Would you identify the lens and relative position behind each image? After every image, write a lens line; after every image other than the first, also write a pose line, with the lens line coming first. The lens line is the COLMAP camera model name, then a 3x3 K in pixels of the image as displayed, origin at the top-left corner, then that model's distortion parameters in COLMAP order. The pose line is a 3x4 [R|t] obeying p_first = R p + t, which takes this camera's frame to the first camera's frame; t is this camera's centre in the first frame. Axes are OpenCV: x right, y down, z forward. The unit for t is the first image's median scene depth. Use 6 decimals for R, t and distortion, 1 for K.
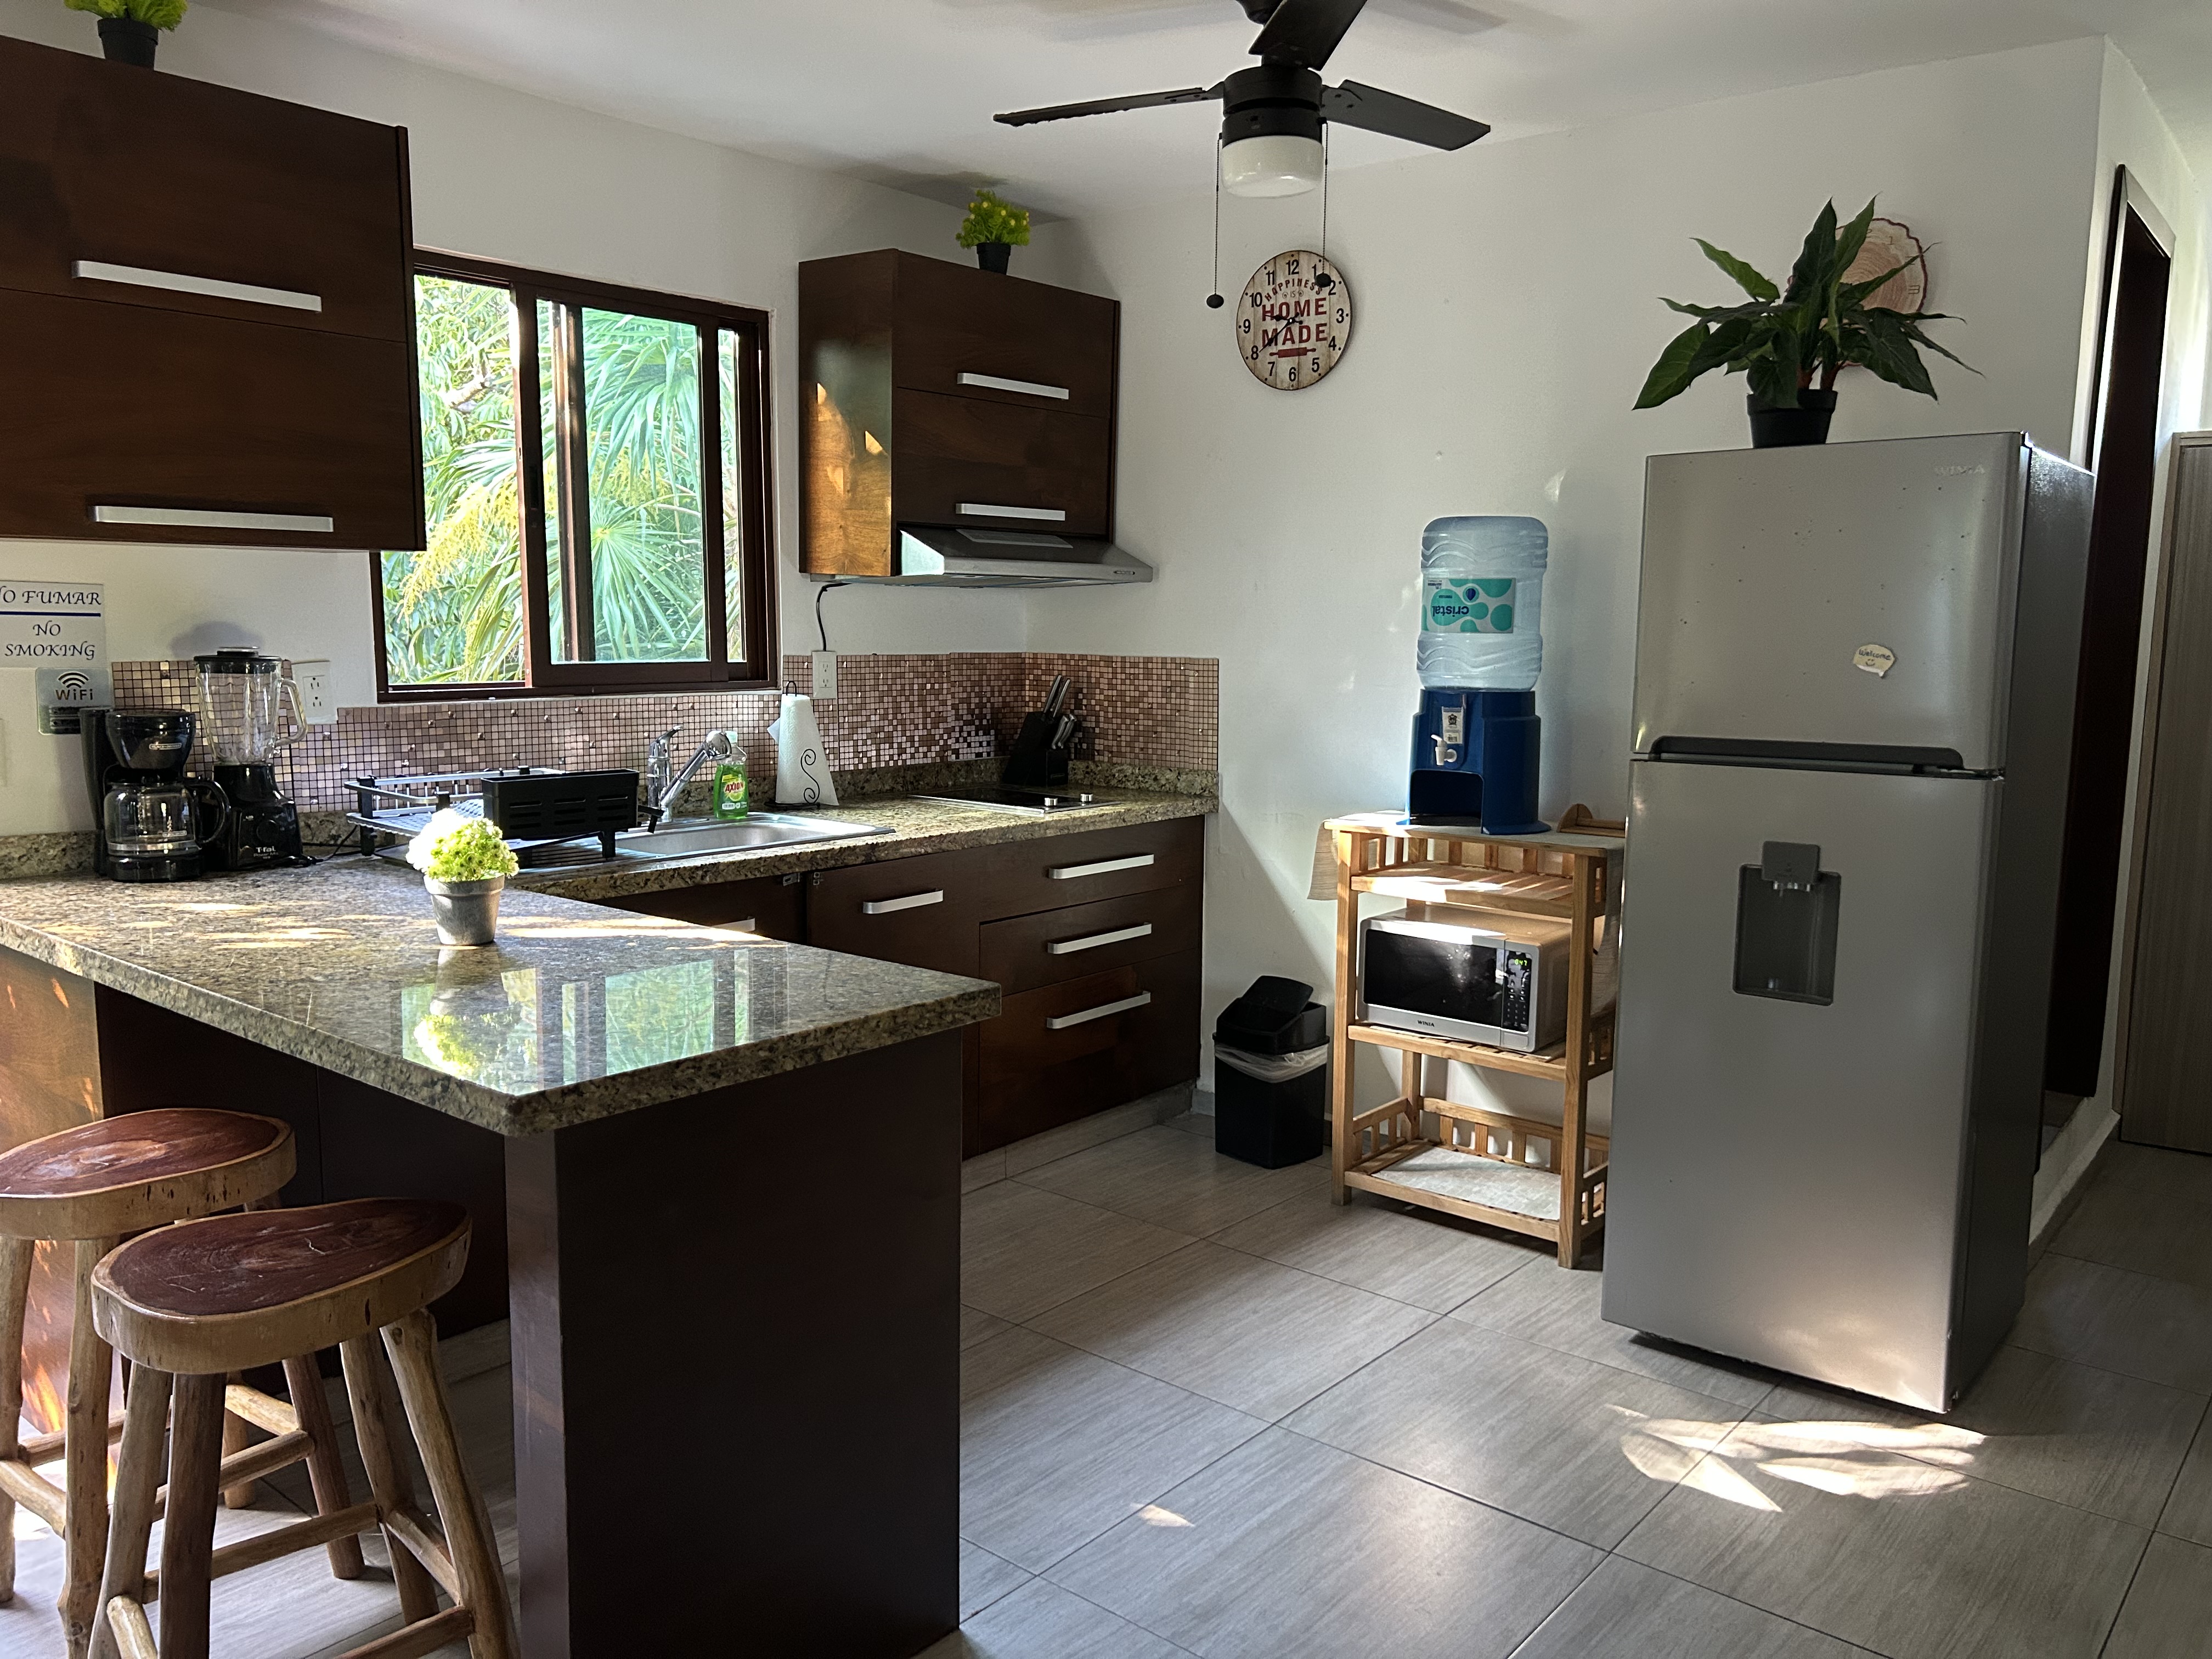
lens RADIAL K [[1666.4, 0, 1106.3], [0, 1666.4, 828.7], [0, 0, 1]] dist [0.053907, -0.051144]
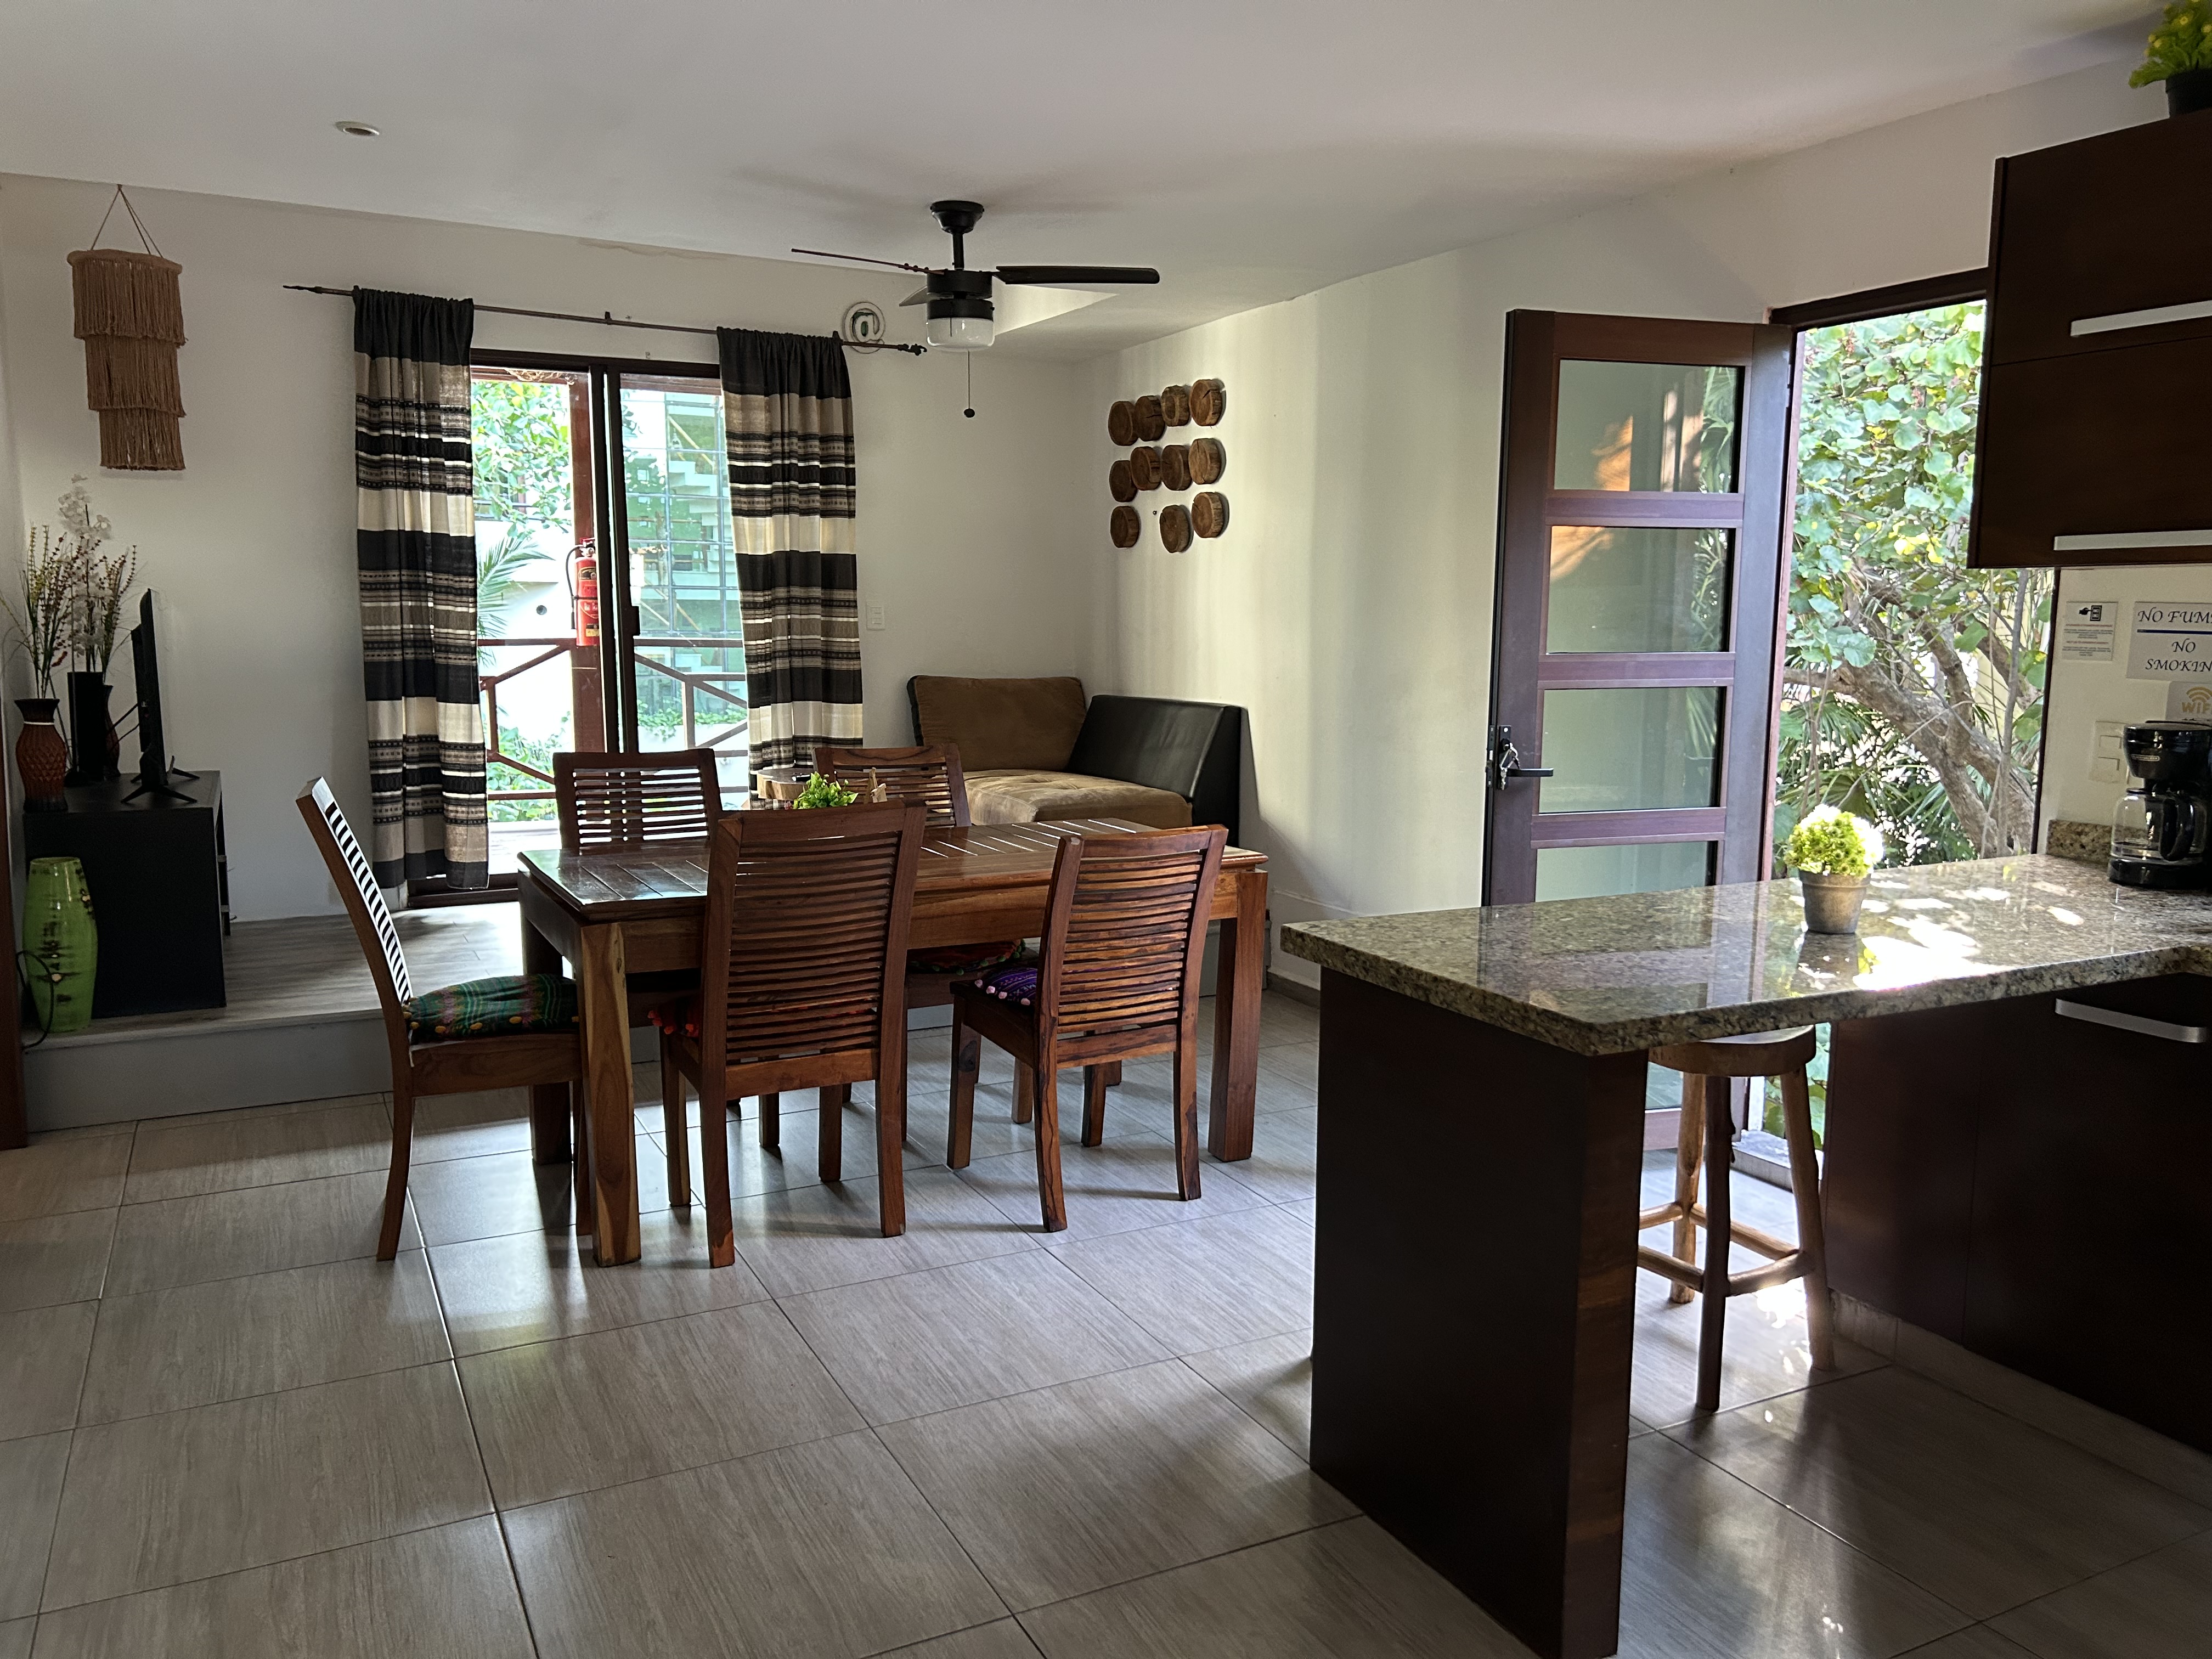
lens RADIAL K [[1666.4, 0, 1105.5], [0, 1666.4, 833.5], [0, 0, 1]] dist [0.053907, -0.051144]
pose [[-0.385624, 0.113377, -0.915664, 0.726617], [-0.127066, 0.976439, 0.174415, -0.114151], [0.913865, 0.183608, -0.362132, 0.874926]]
